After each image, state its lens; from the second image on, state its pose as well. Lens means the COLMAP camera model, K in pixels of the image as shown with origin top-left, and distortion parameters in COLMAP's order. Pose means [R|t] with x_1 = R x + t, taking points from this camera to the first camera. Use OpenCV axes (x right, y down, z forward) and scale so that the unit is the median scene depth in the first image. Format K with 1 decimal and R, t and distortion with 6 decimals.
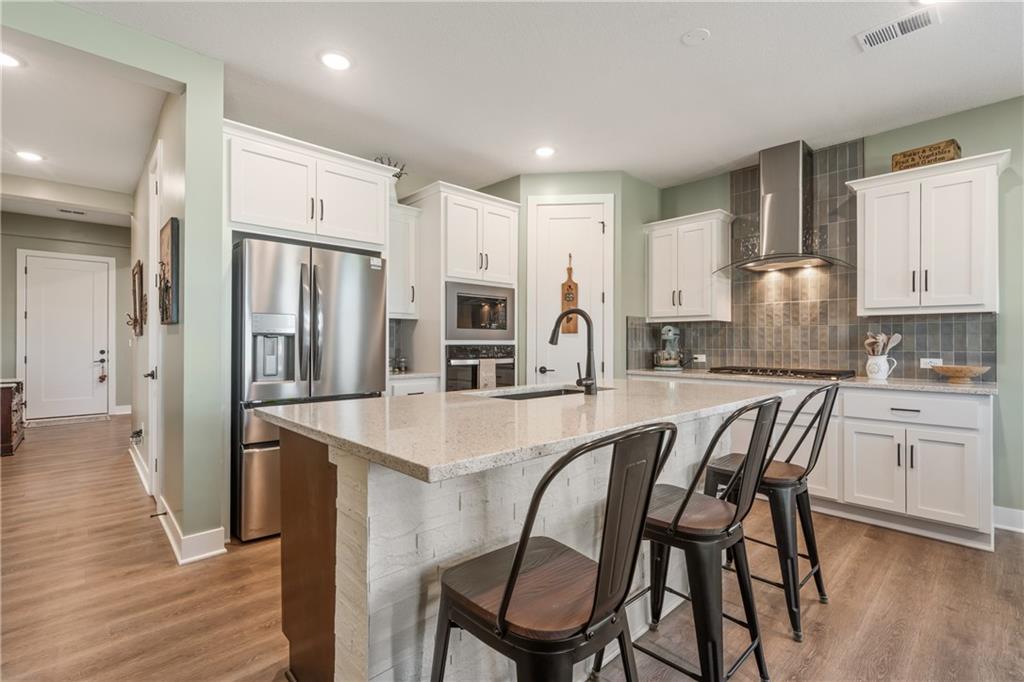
lens RADIAL K [[460.1, 0, 513.1], [0, 460.1, 343.5], [0, 0, 1]] dist [-0.004783, 0.000566]
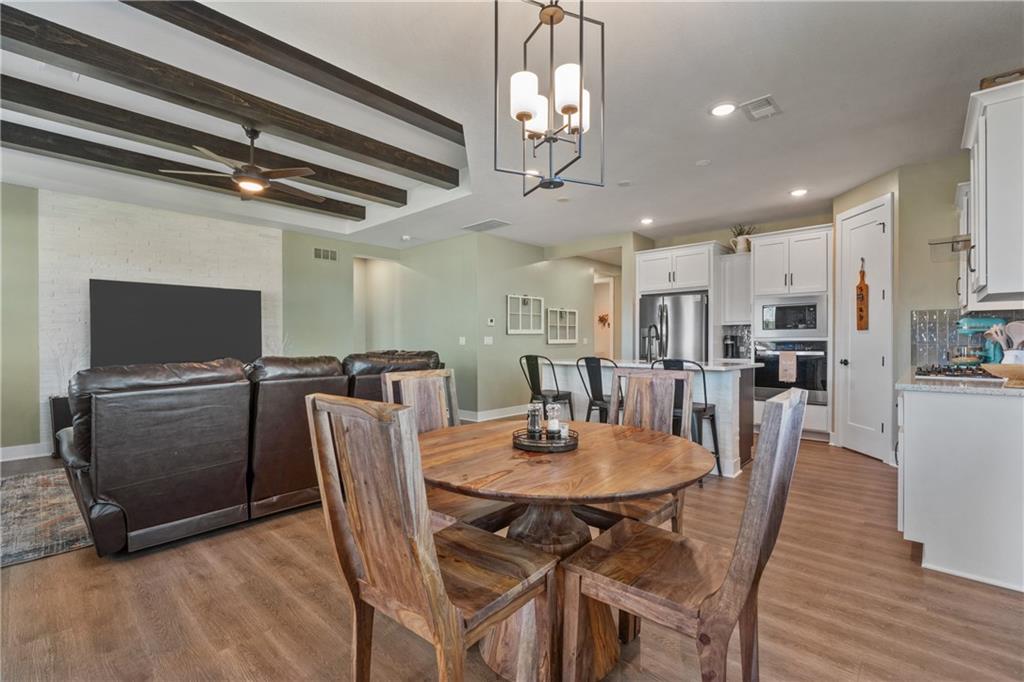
lens RADIAL K [[460.1, 0, 513.1], [0, 460.1, 343.5], [0, 0, 1]] dist [-0.004783, 0.000566]
pose [[0.070033, -0.000194, -0.997545, 1.273391], [-0.000292, 1.000000, -0.000215, 0.011657], [0.997545, 0.000307, 0.070033, 0.095951]]
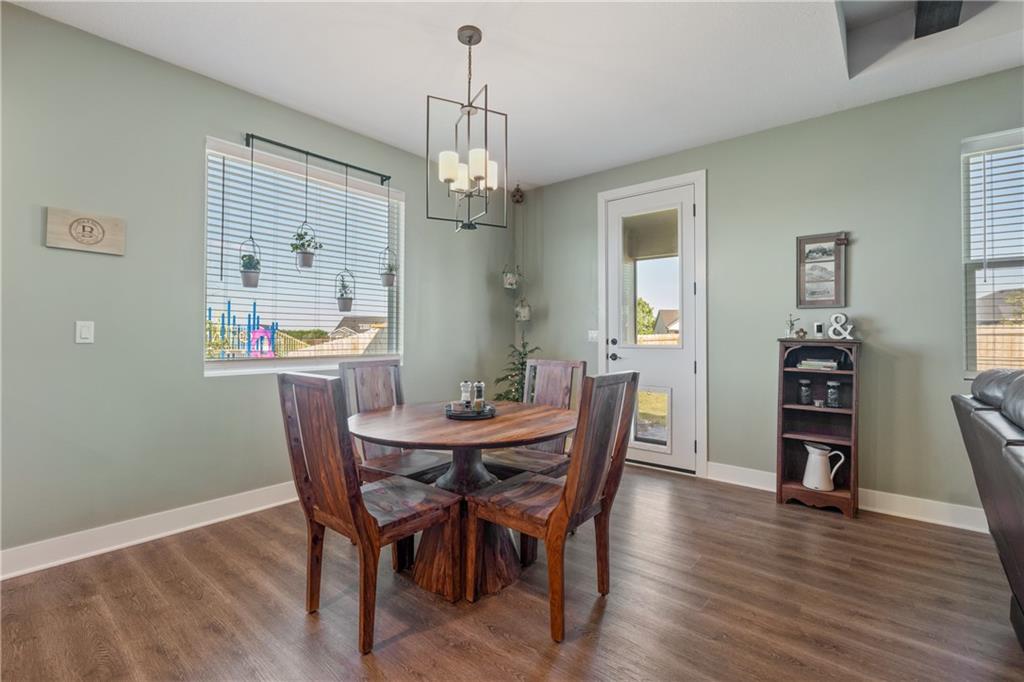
lens RADIAL K [[464.7, 0, 510.6], [0, 464.7, 329.1], [0, 0, 1]] dist [-0.002685, 0.000014]
pose [[-0.117451, 0.014979, 0.992966, 0.211547], [-0.001595, 0.999882, -0.015272, 0.008343], [-0.993077, -0.003377, -0.117414, 0.178898]]
